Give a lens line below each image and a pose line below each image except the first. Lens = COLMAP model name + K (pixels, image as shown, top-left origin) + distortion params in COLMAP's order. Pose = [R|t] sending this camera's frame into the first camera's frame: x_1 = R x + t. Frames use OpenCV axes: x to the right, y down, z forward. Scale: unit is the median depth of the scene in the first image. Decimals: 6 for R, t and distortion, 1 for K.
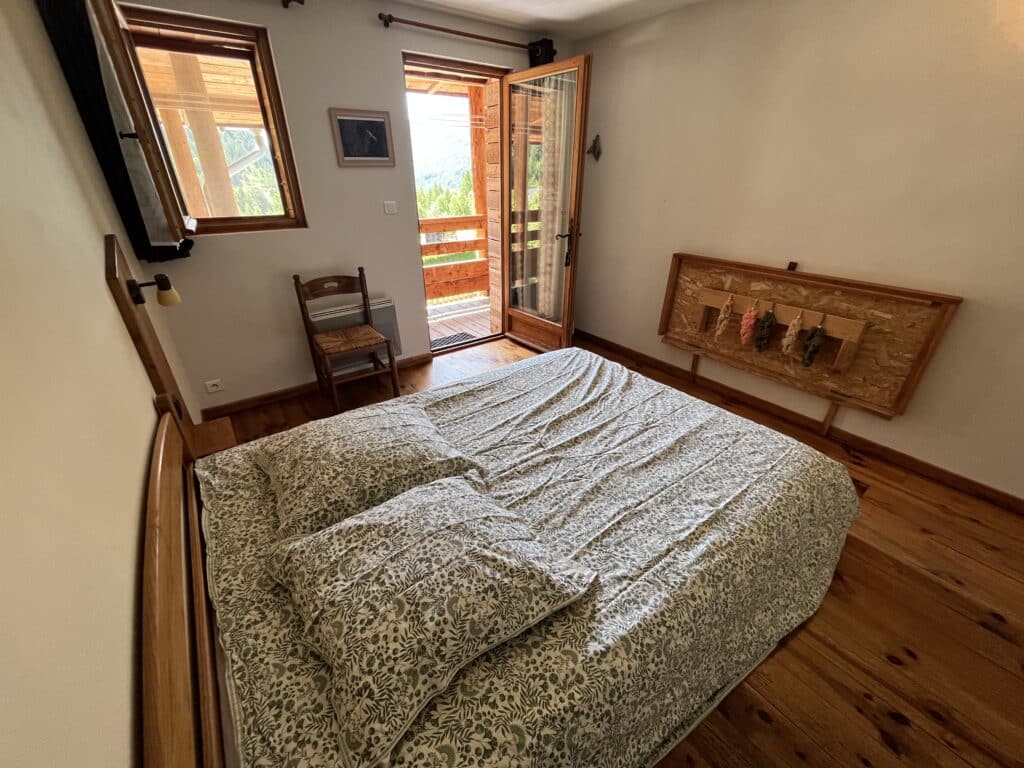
lens RADIAL K [[413.7, 0, 513.7], [0, 413.7, 383.7], [0, 0, 1]] dist [0.004939, 0.001553]
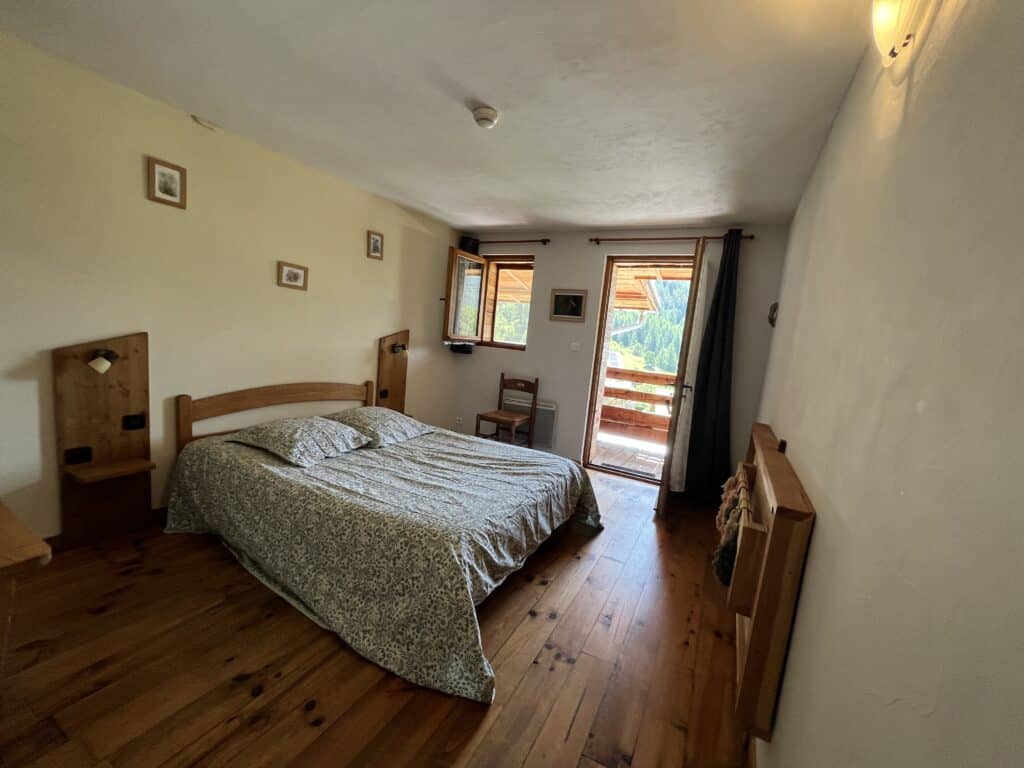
lens RADIAL K [[413.7, 0, 508.8], [0, 413.7, 385.1], [0, 0, 1]] dist [0.004939, 0.001553]
pose [[0.421829, 0.151494, -0.893929, 1.484904], [-0.497117, 0.863179, -0.088297, -0.119932], [0.758245, 0.481634, 0.439424, 0.432005]]
